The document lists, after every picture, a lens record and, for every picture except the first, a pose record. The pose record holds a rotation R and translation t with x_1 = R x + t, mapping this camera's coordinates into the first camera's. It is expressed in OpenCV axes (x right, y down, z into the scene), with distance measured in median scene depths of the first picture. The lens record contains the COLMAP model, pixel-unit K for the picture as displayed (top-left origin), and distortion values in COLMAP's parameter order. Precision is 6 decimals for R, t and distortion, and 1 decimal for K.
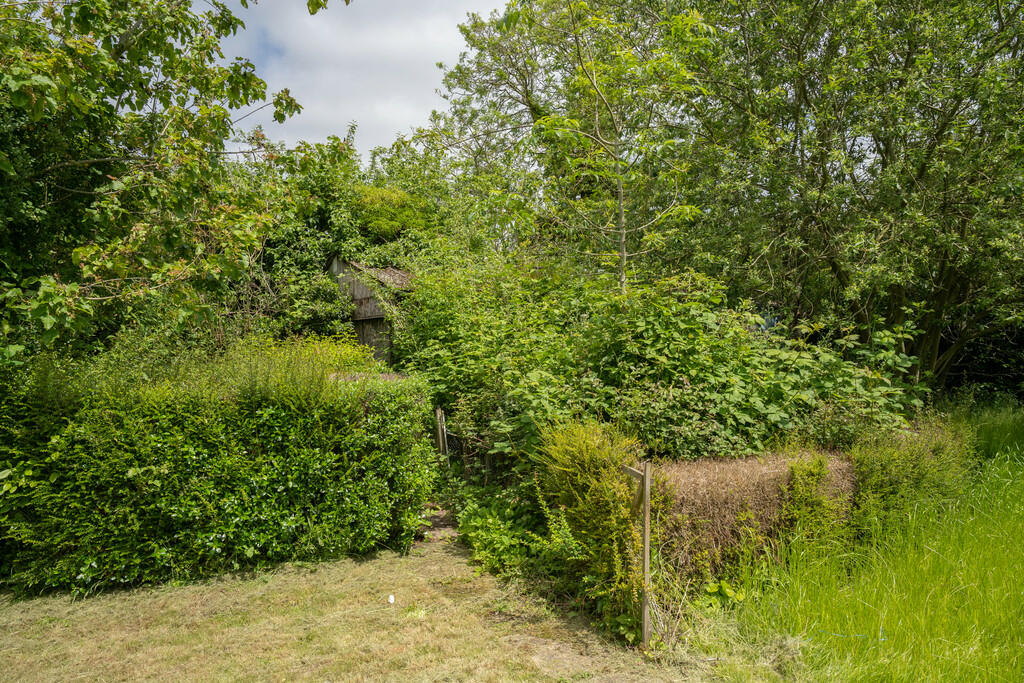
lens RADIAL K [[738.4, 0, 511.8], [0, 738.4, 341.8], [0, 0, 1]] dist [0.003284, 0.001053]
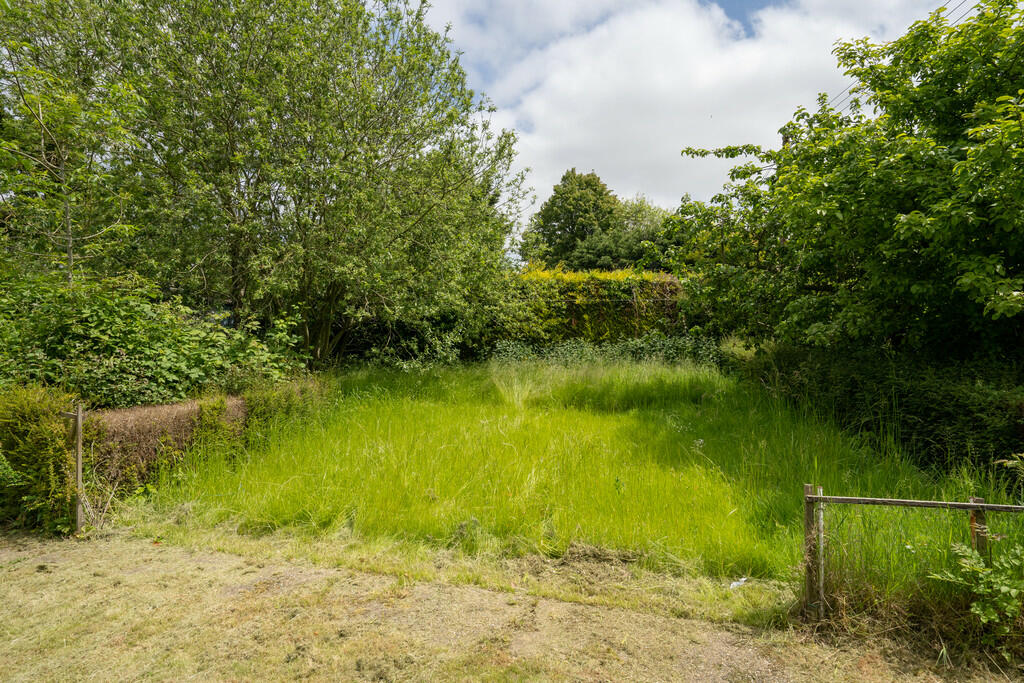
lens RADIAL K [[596.4, 0, 512.0], [0, 596.4, 342.8], [0, 0, 1]] dist [0.016185, 0.007151]
pose [[0.735380, -0.012248, 0.677544, 0.006339], [0.000471, 0.999846, 0.017563, 0.014704], [-0.677655, -0.012596, 0.735272, -0.326587]]
